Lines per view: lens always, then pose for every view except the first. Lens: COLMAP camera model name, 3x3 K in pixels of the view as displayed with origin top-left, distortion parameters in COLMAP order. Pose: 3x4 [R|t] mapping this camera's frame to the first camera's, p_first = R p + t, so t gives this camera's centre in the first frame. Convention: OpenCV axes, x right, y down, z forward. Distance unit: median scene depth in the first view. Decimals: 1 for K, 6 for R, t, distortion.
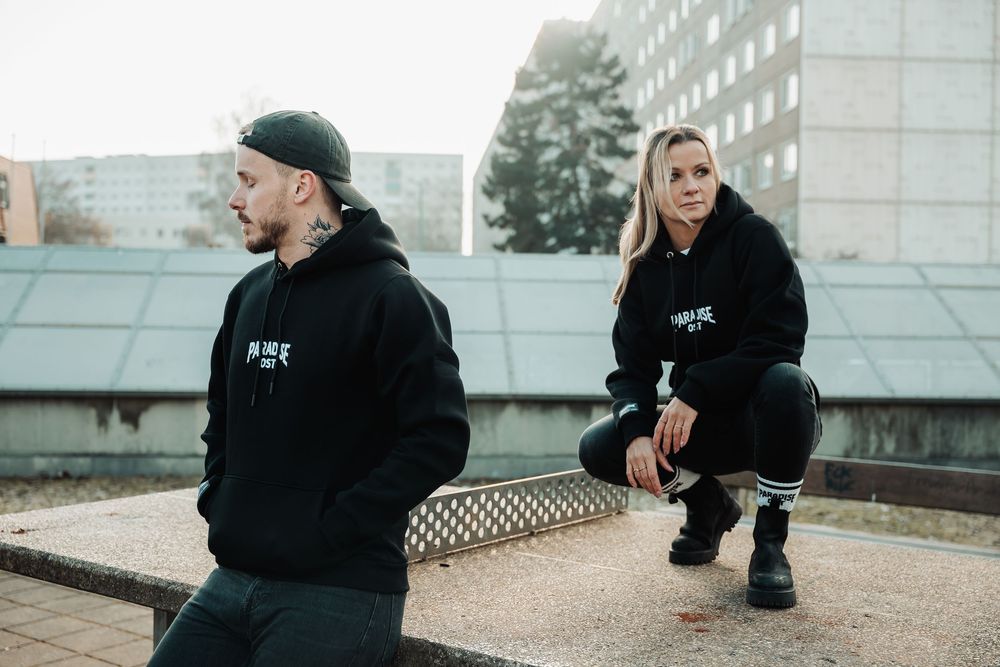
lens RADIAL K [[1134.5, 0, 502.4], [0, 1134.5, 336.8], [0, 0, 1]] dist [0.000004, 0.000000]
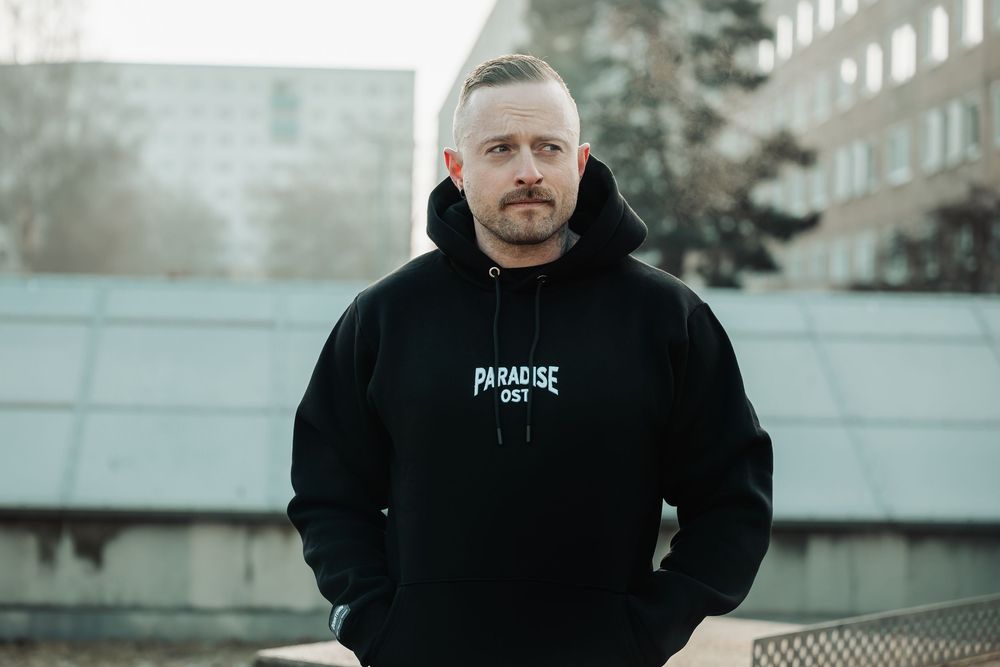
lens RADIAL K [[2173.7, 0, 464.0], [0, 2173.7, 368.6], [0, 0, 1]] dist [0.024632, 0.000000]
pose [[0.999970, 0.003524, -0.006897, -0.023537], [-0.003666, 0.999778, -0.020772, -0.001357], [0.006823, 0.020797, 0.999760, -0.050009]]
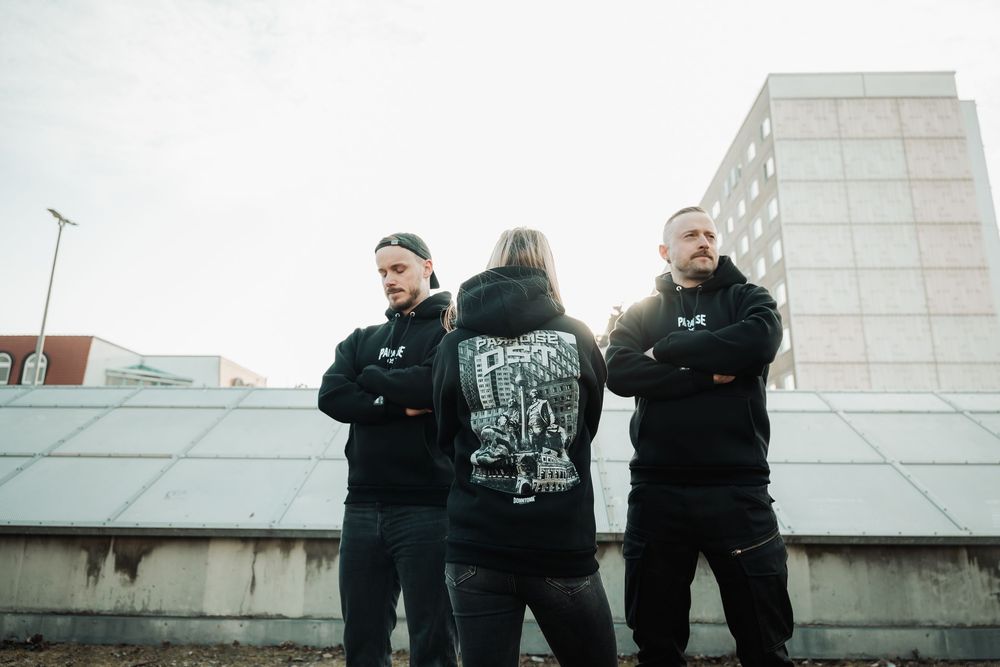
lens RADIAL K [[681.1, 0, 507.2], [0, 681.1, 334.2], [0, 0, 1]] dist [0.000817, -0.009232]
pose [[0.992774, -0.034727, -0.114865, -0.001052], [0.003118, 0.964354, -0.264599, 0.009358], [0.119959, 0.262328, 0.957493, 0.116407]]
